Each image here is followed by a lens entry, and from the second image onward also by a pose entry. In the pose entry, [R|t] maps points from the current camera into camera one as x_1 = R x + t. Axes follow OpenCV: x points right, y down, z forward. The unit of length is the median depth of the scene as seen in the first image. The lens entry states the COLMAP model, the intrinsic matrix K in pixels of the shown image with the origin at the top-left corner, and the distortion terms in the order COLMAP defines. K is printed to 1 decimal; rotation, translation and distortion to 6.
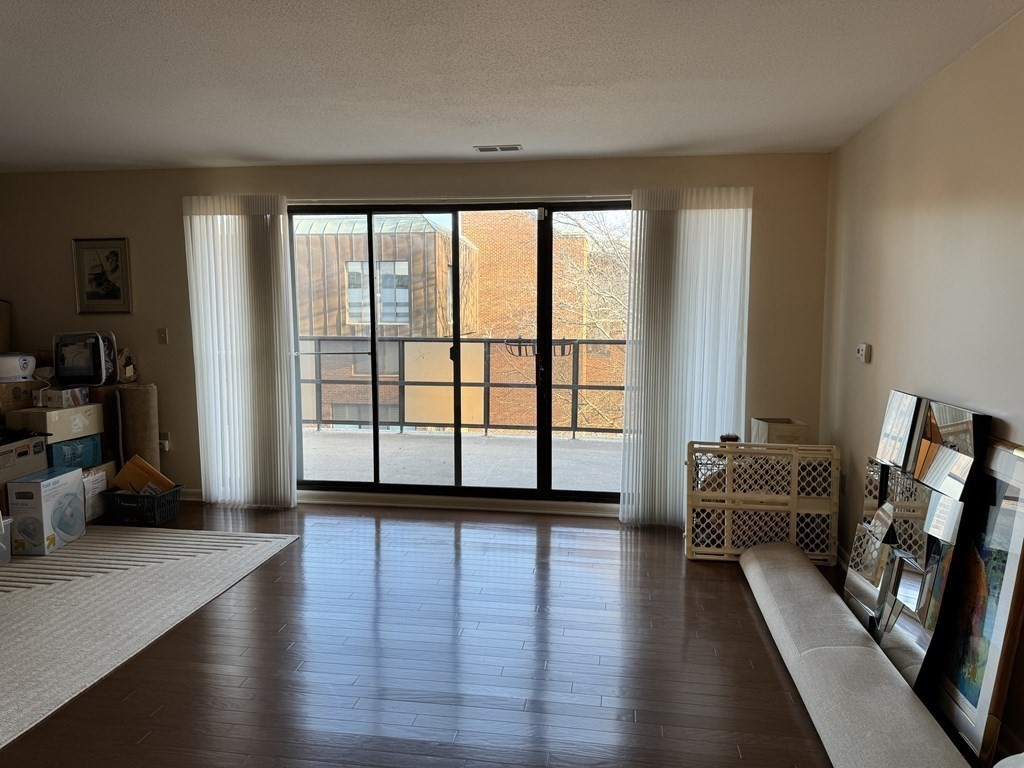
lens RADIAL K [[730.7, 0, 512.0], [0, 730.7, 384.0], [0, 0, 1]] dist [0.057942, -0.070162]
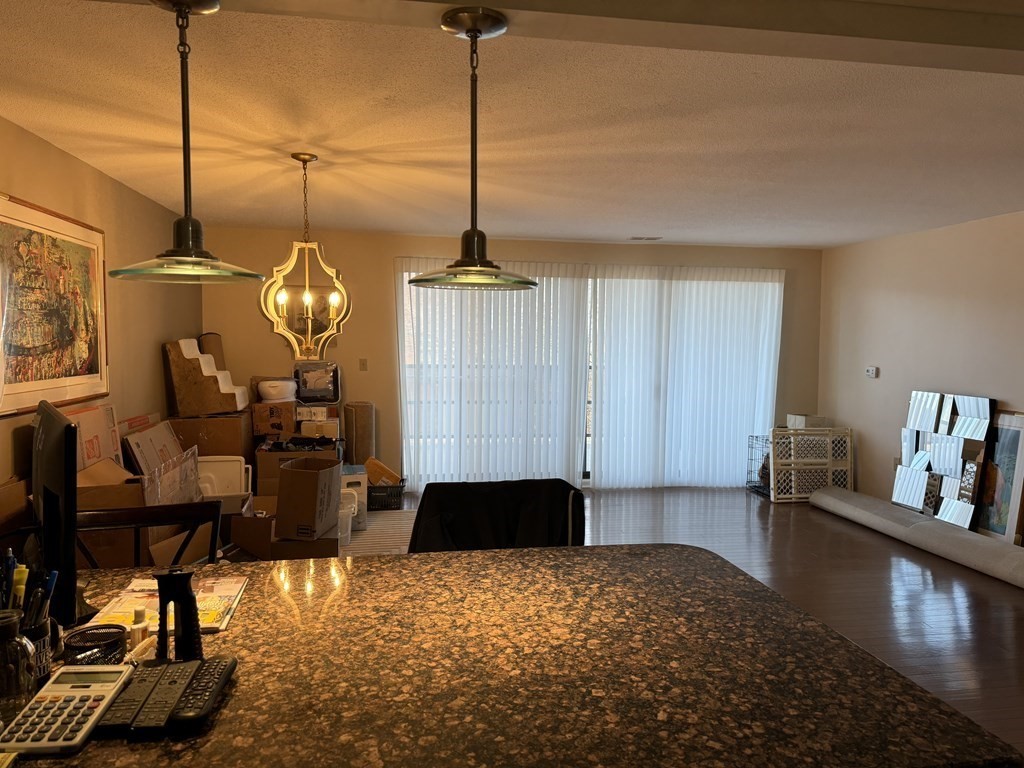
lens RADIAL K [[715.5, 0, 512.0], [0, 715.5, 384.0], [0, 0, 1]] dist [0.136923, -0.238507]
pose [[0.948024, -0.012756, 0.317943, -0.740042], [0.024404, 0.999168, -0.032678, 0.018272], [-0.317261, 0.038739, 0.947547, -0.297005]]
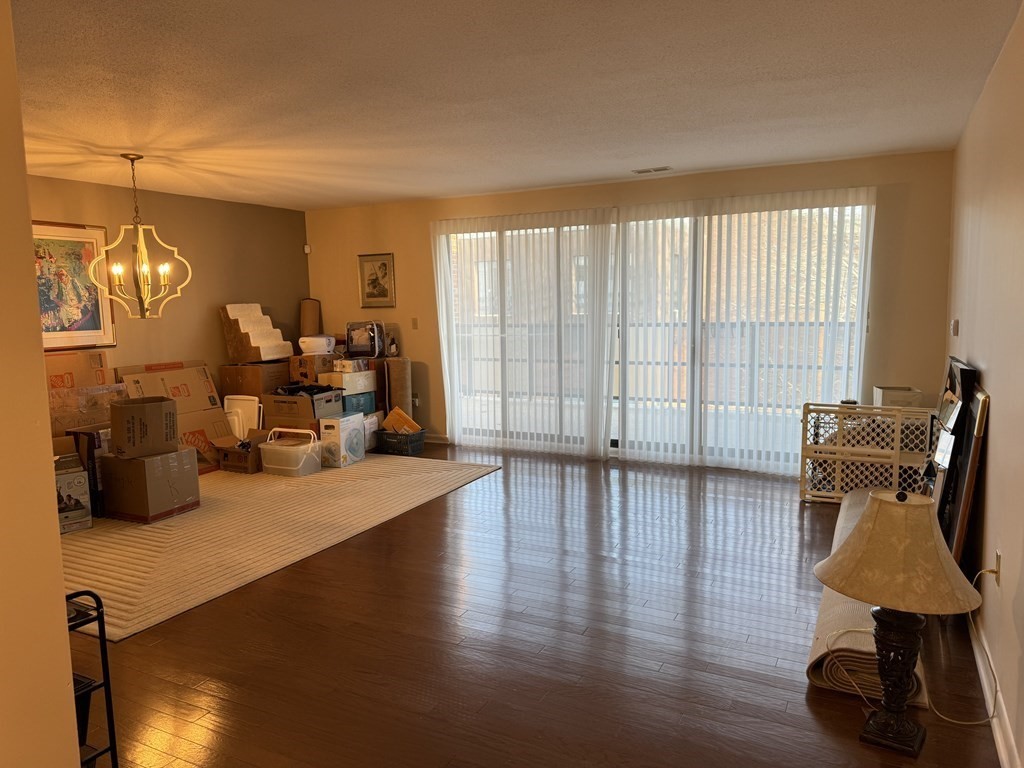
lens RADIAL K [[715.5, 0, 512.0], [0, 715.5, 384.0], [0, 0, 1]] dist [0.136923, -0.238507]
pose [[0.948763, 0.014536, -0.315653, 0.152778], [-0.009933, 0.999820, 0.016188, 0.030541], [0.315831, -0.012223, 0.948737, -0.268127]]
